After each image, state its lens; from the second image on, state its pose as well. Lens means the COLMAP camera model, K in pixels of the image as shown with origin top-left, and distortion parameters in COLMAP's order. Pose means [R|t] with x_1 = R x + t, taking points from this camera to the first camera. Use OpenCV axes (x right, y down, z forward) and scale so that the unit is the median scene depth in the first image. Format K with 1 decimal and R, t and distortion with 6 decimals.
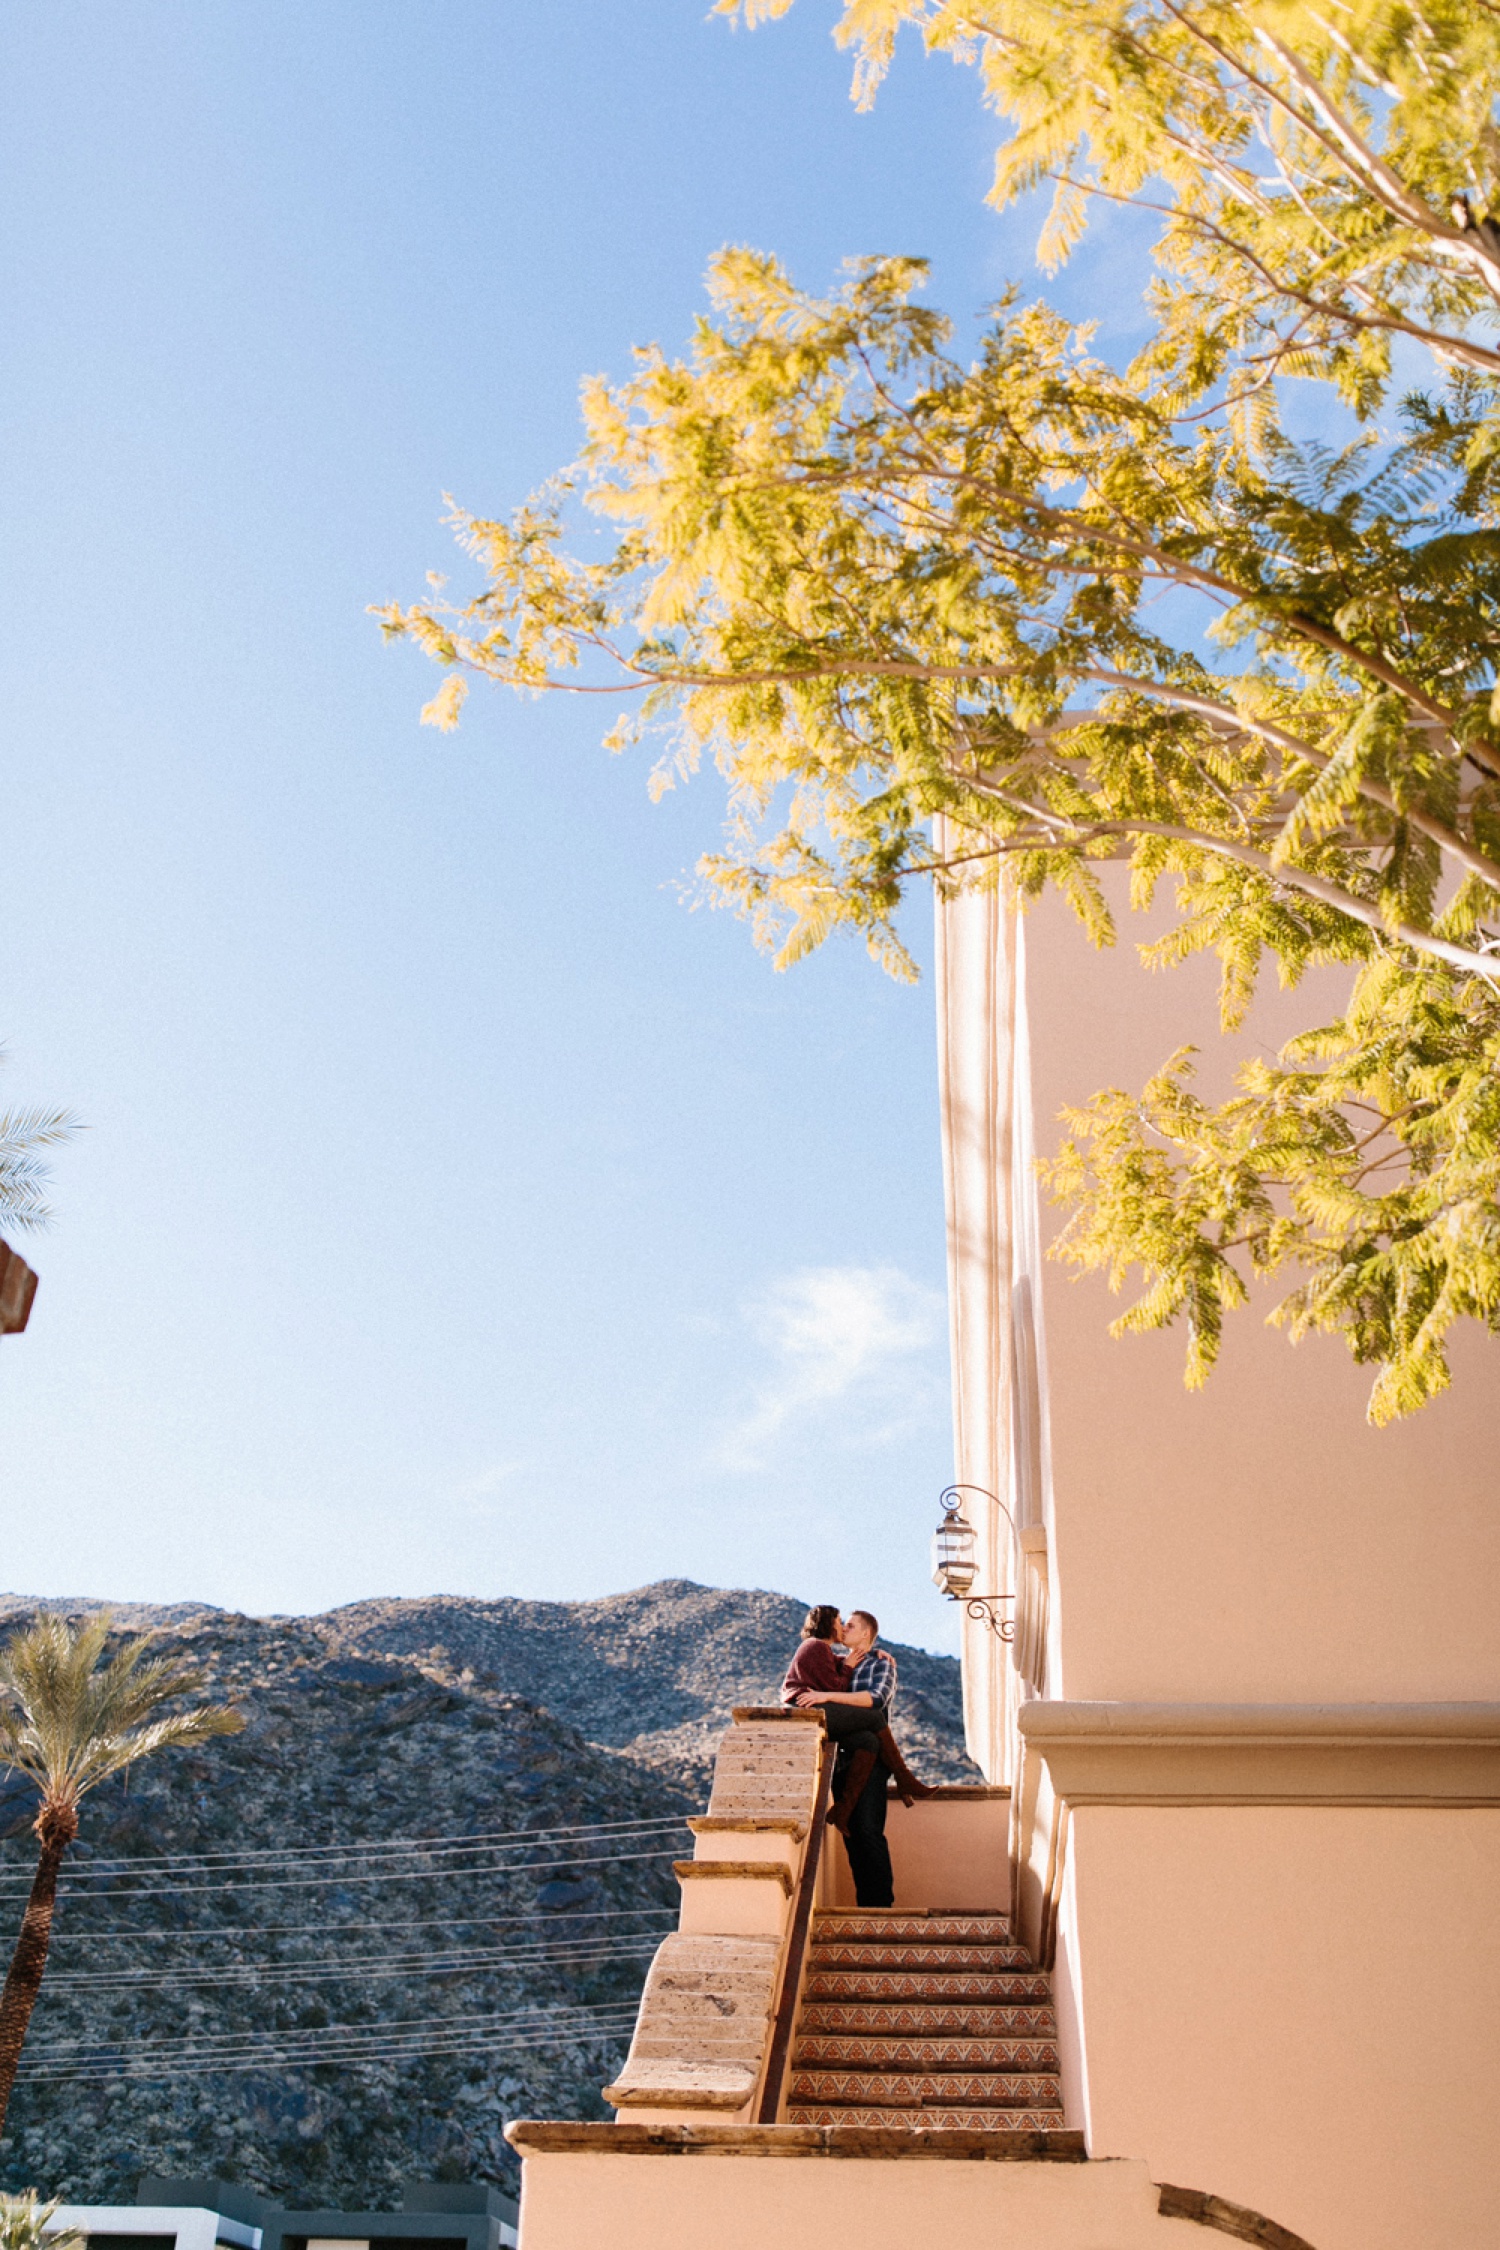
lens RADIAL K [[2099.9, 0, 764.4], [0, 2099.9, 1155.8], [0, 0, 1]] dist [0.011665, -0.011424]
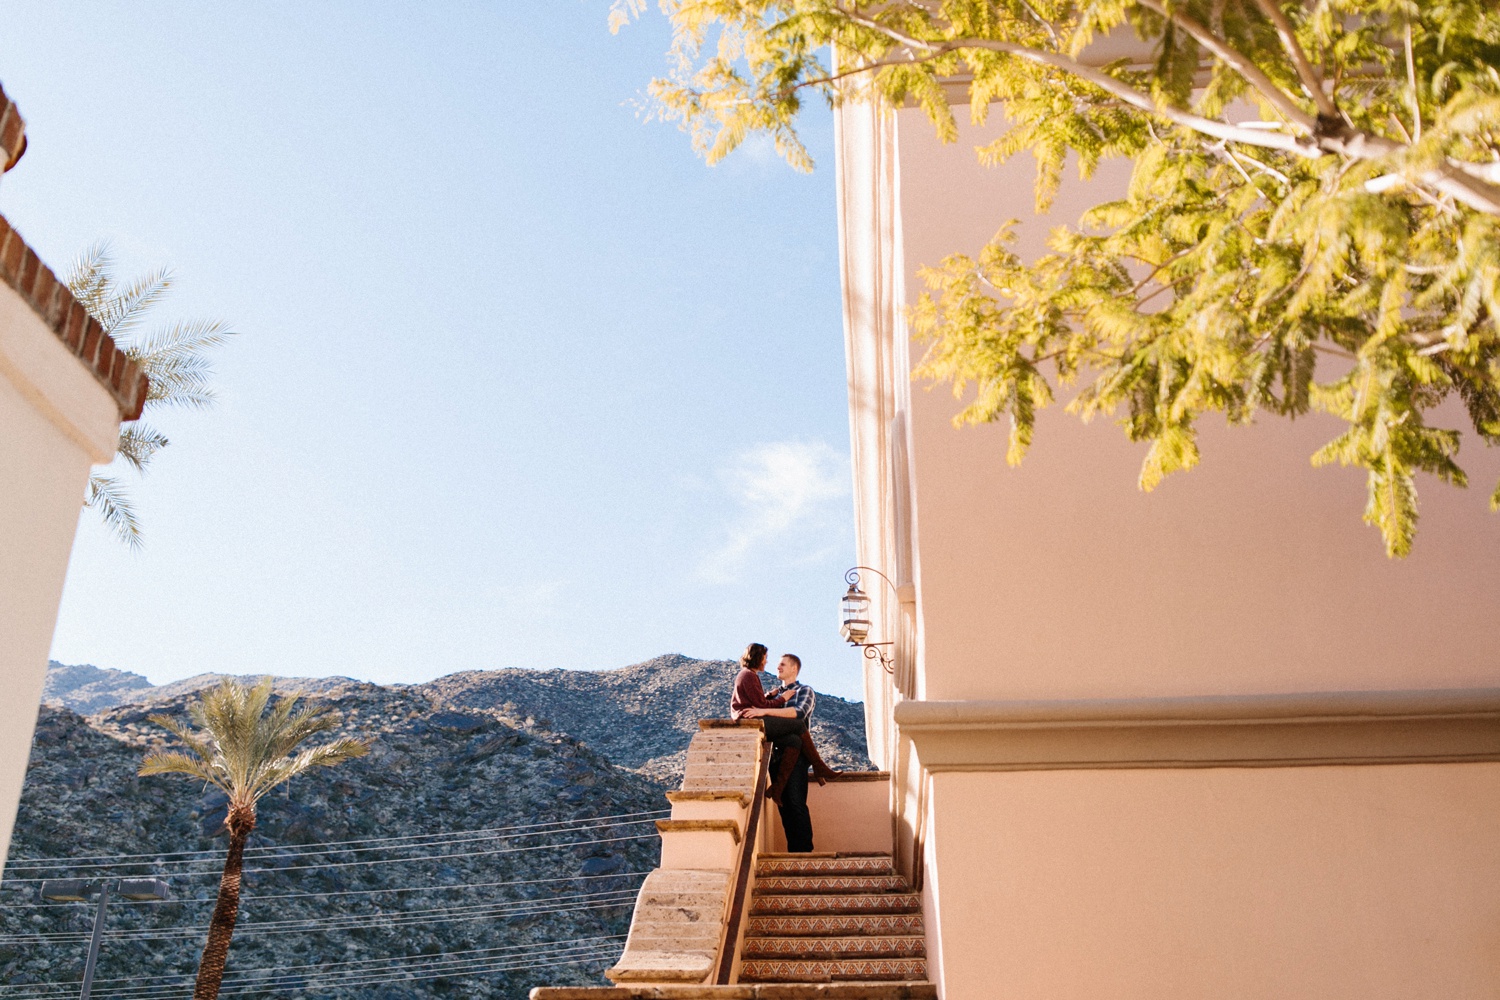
lens RADIAL K [[1468.7, 0, 758.9], [0, 1468.7, 506.4], [0, 0, 1]] dist [0.021176, -0.029428]
pose [[0.999677, -0.016420, 0.019403, 0.013584], [0.014397, 0.994870, 0.100132, 0.030334], [-0.020948, -0.099821, 0.994785, 0.032267]]
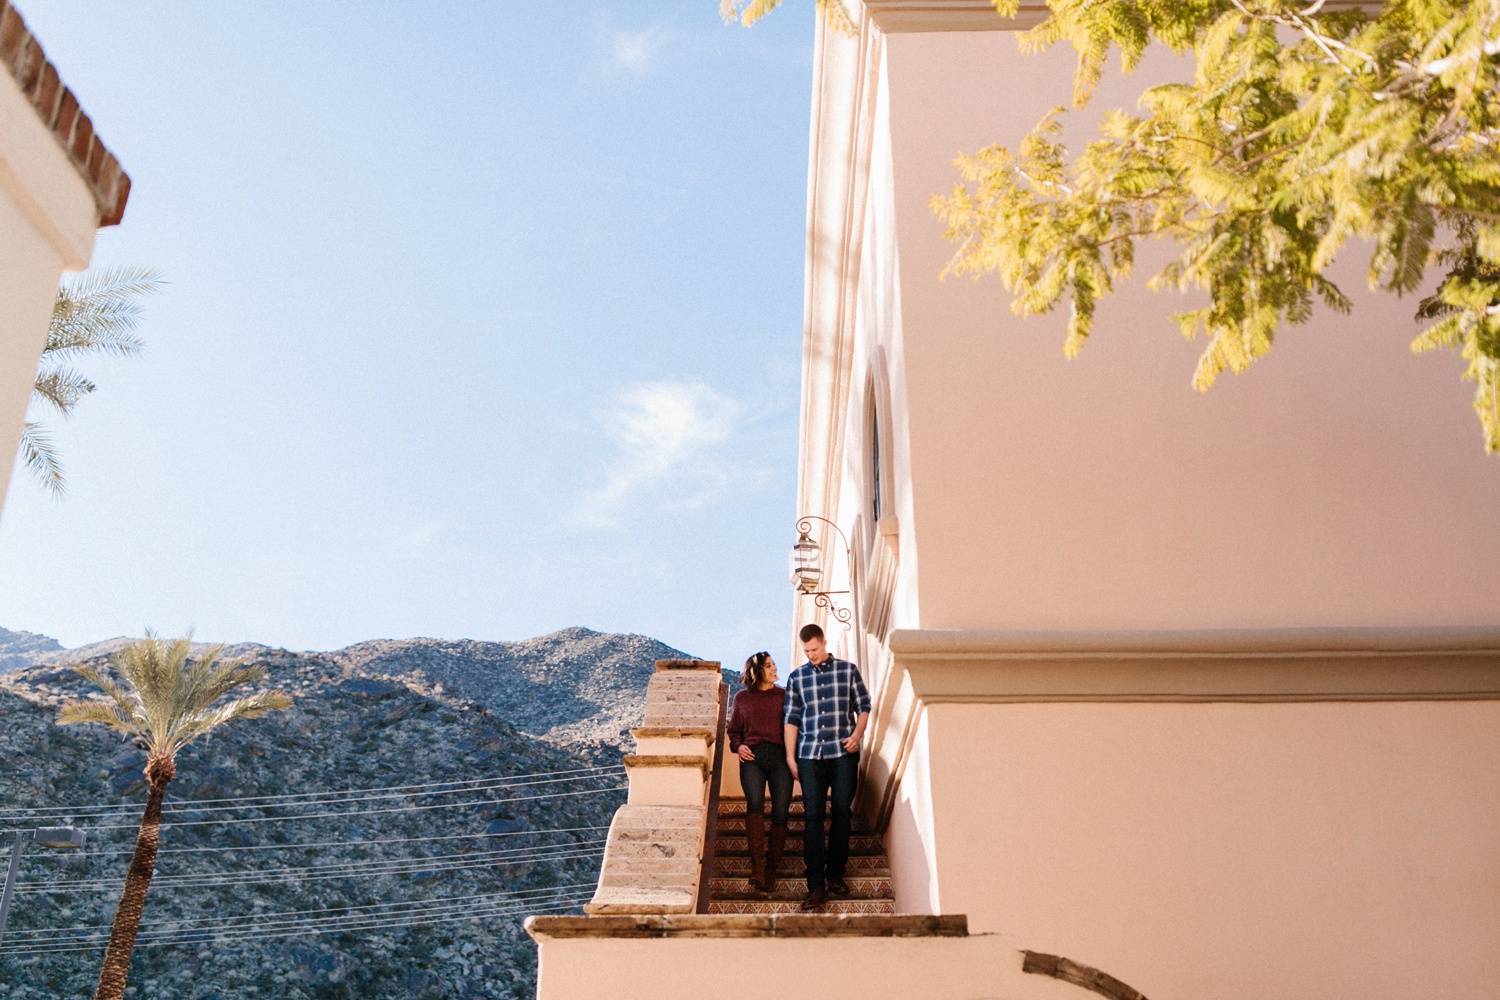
lens RADIAL K [[1400.0, 0, 762.4], [0, 1400.0, 502.7], [0, 0, 1]] dist [0.011665, -0.011424]
pose [[0.996087, 0.008953, 0.087920, -0.044486], [-0.018713, 0.993665, 0.110817, 0.084572], [-0.086371, -0.112029, 0.989944, 0.126336]]
